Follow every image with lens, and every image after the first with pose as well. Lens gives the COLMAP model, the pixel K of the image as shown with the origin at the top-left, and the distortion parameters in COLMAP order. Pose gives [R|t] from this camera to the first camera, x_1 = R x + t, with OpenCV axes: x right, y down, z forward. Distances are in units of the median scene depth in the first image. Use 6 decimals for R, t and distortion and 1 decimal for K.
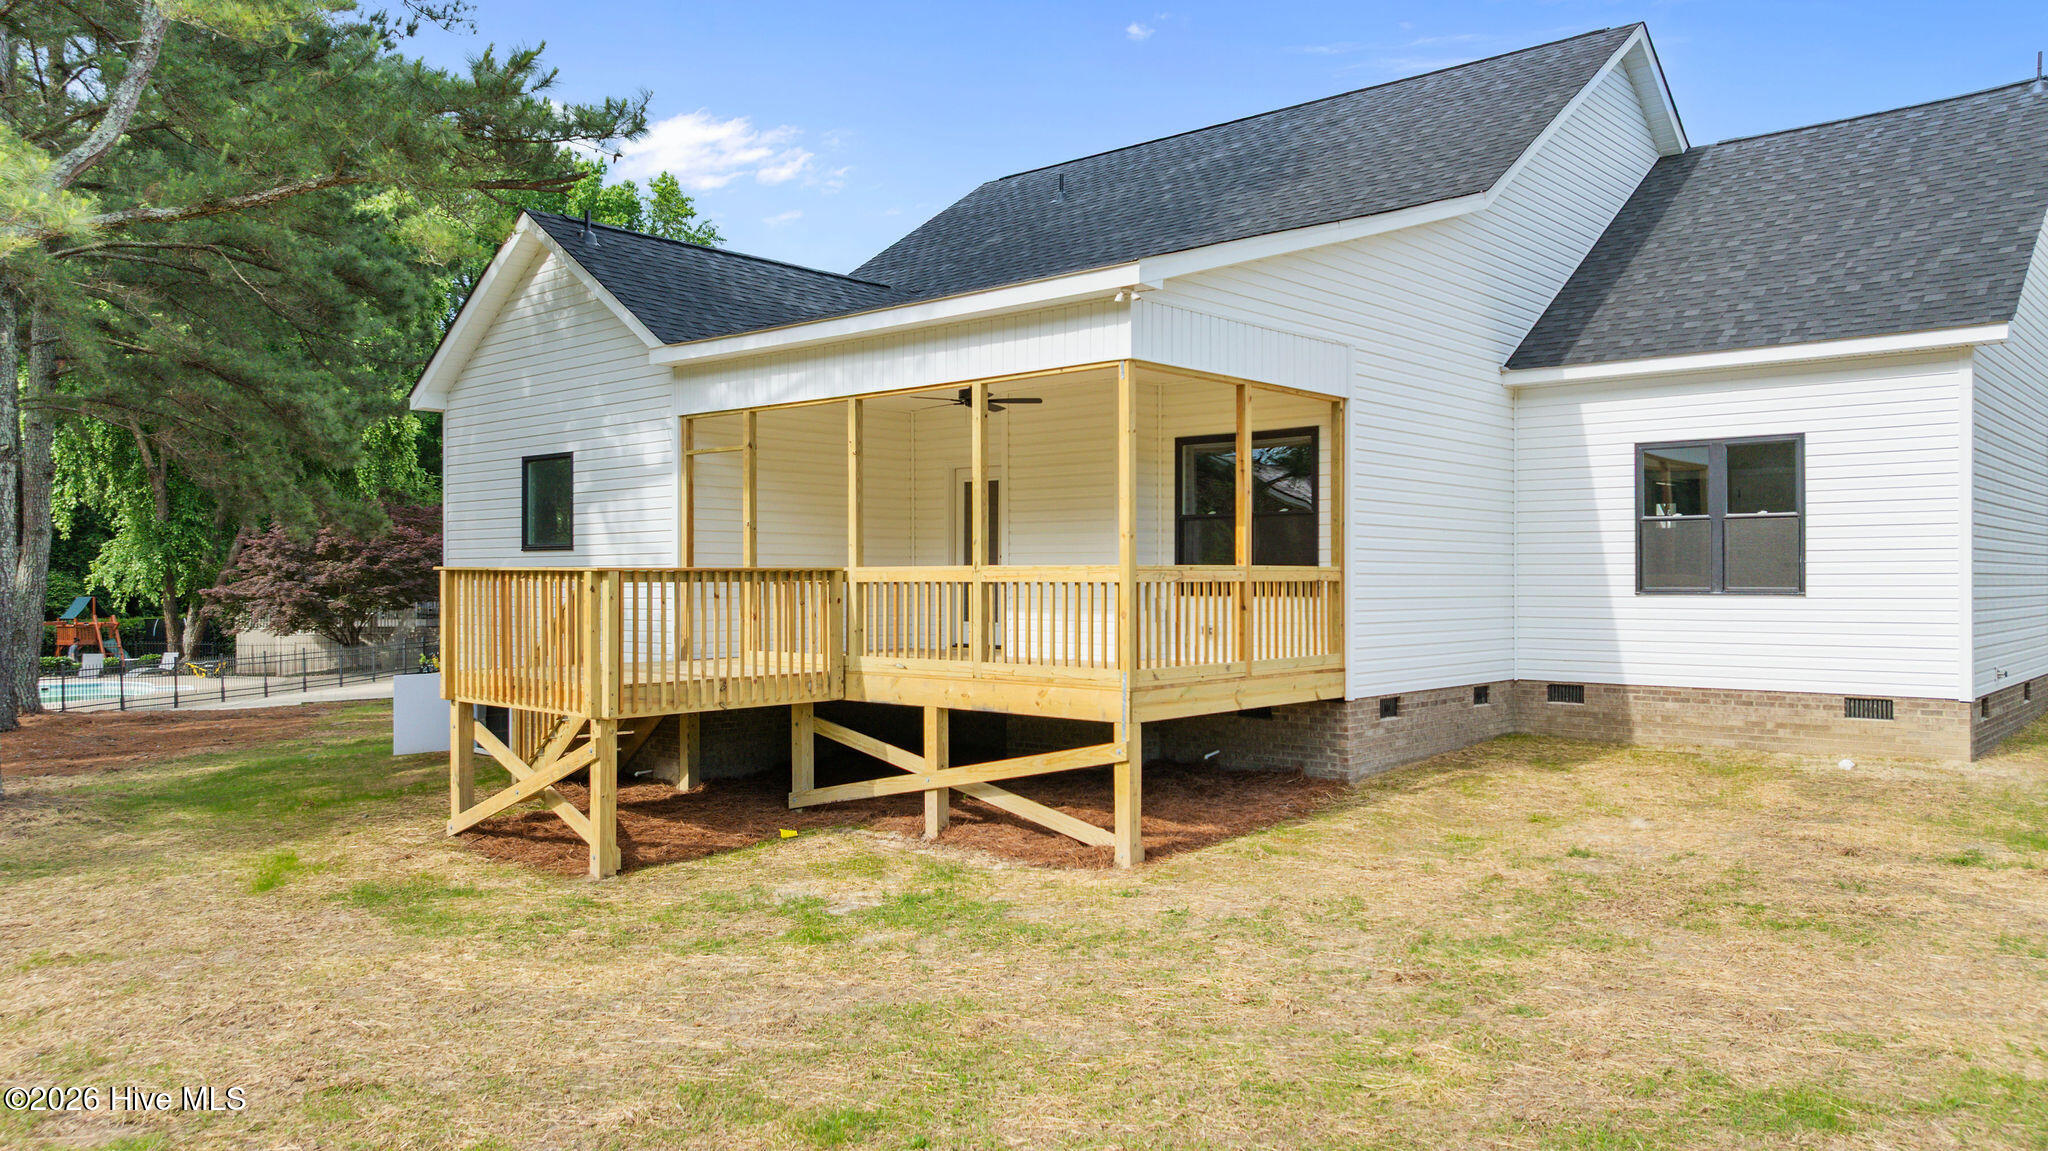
lens RADIAL K [[1457.8, 0, 1024.0], [0, 1457.8, 575.5], [0, 0, 1]] dist [-0.009764, 0.000463]
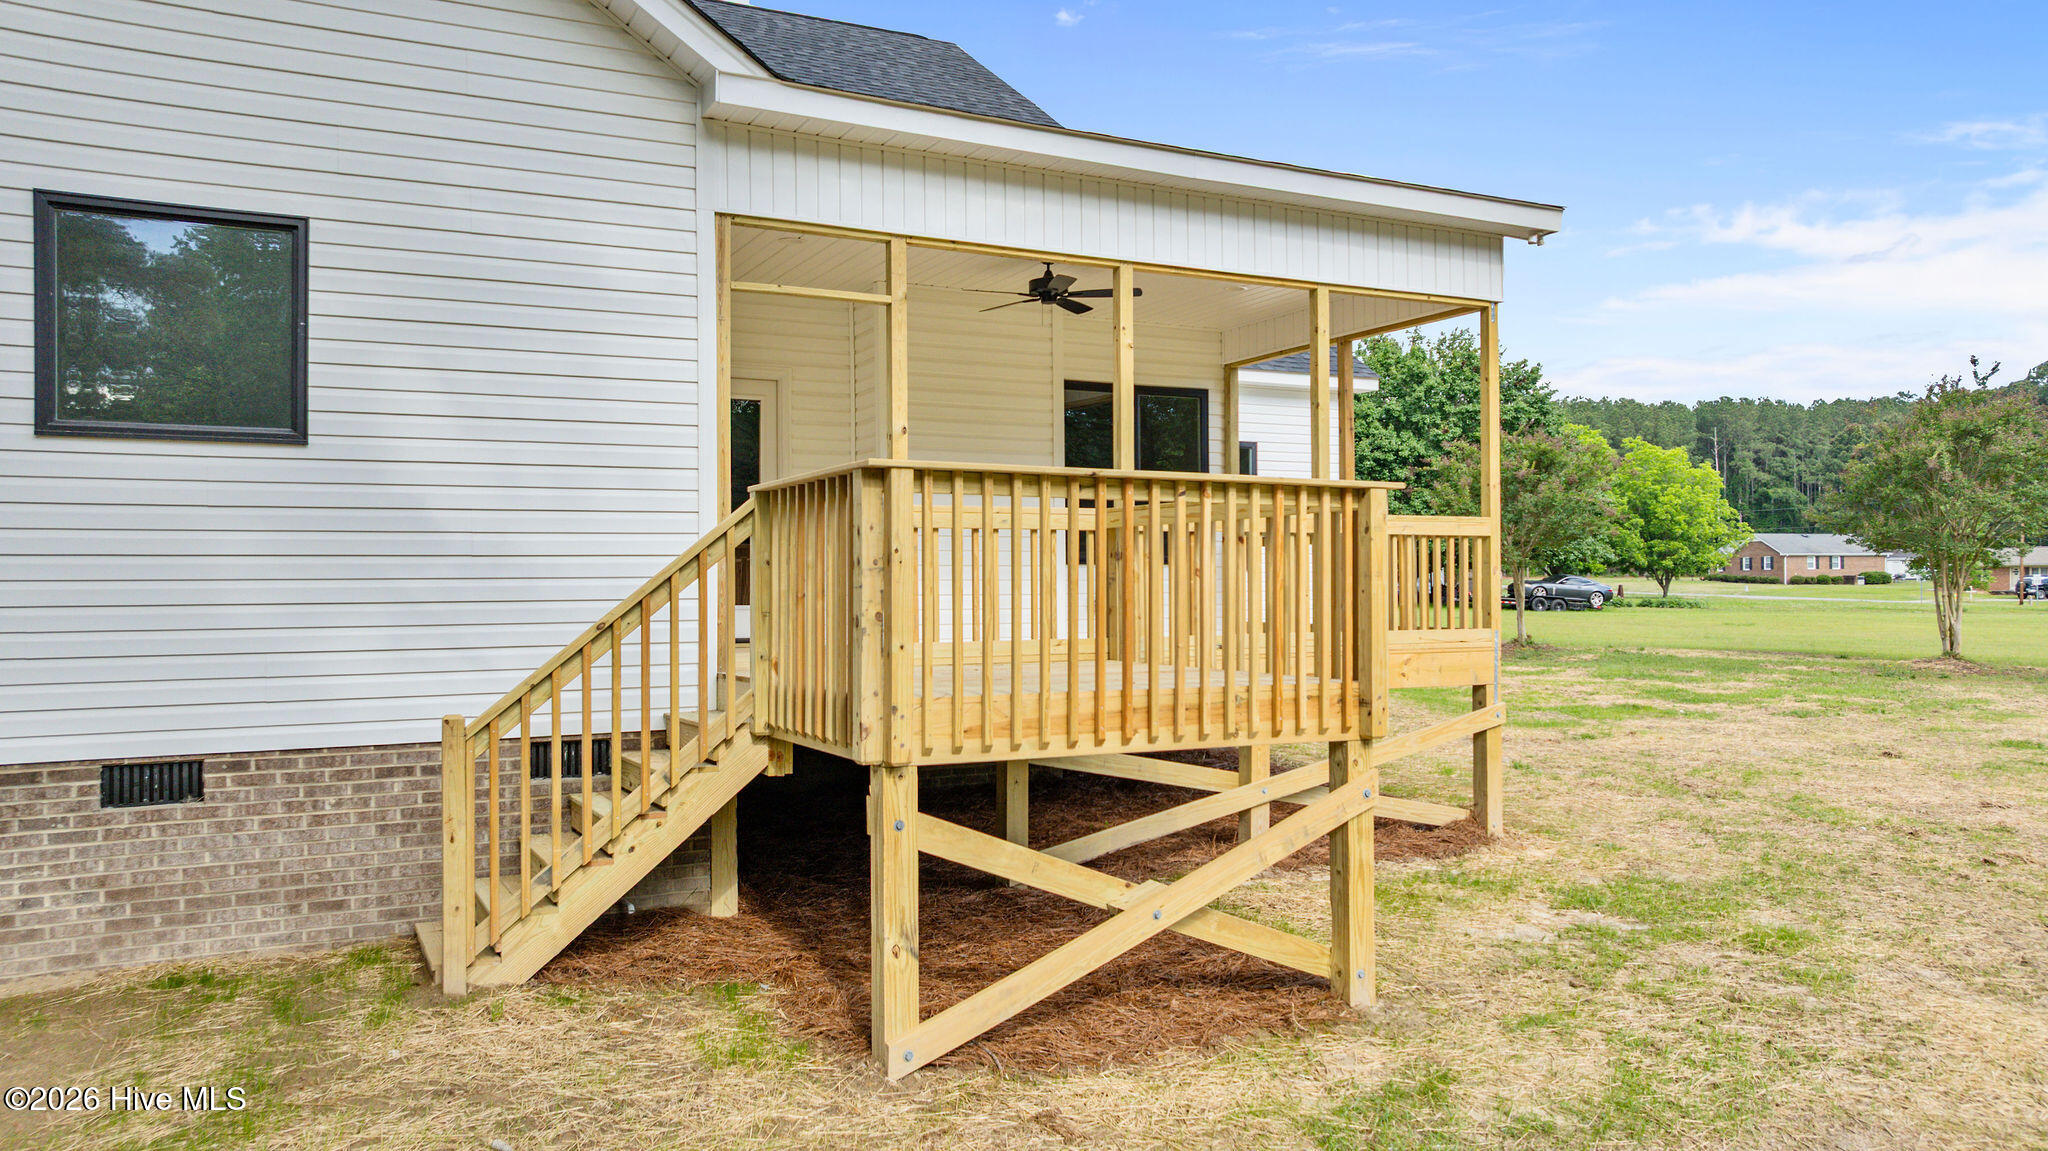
lens RADIAL K [[1459.1, 0, 1024.0], [0, 1459.1, 575.5], [0, 0, 1]] dist [-0.069985, 0.093849]
pose [[0.358945, 0.005775, 0.933341, -0.713108], [0.002525, 0.999971, -0.007158, 0.026791], [-0.933355, 0.004927, 0.358920, 0.735909]]
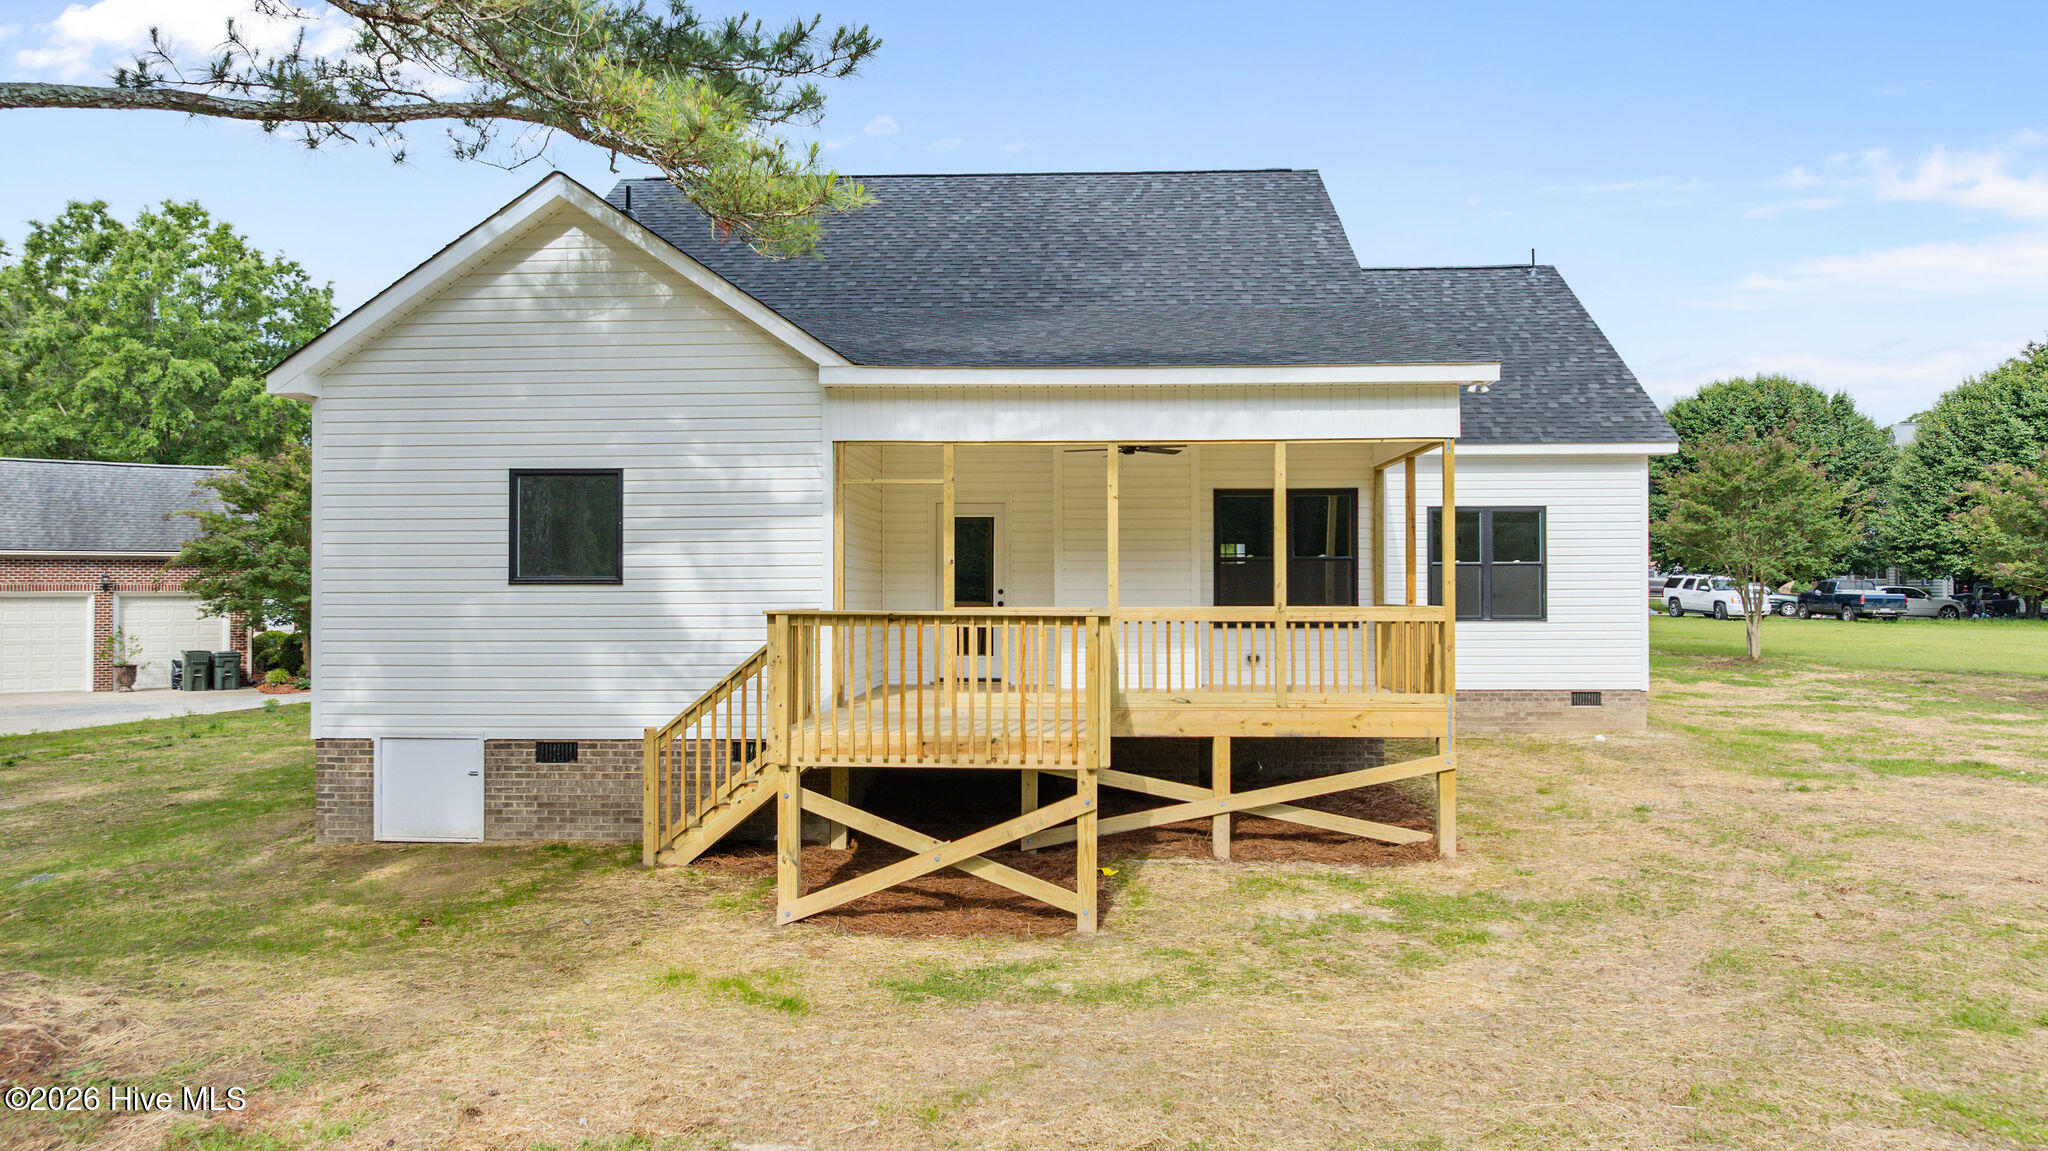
lens RADIAL K [[1457.8, 0, 1024.0], [0, 1457.8, 575.5], [0, 0, 1]] dist [-0.009764, 0.000463]
pose [[0.771922, 0.005199, 0.635696, -0.753160], [-0.000956, 0.999975, -0.007017, -0.020032], [-0.635717, 0.004809, 0.771908, 0.230231]]
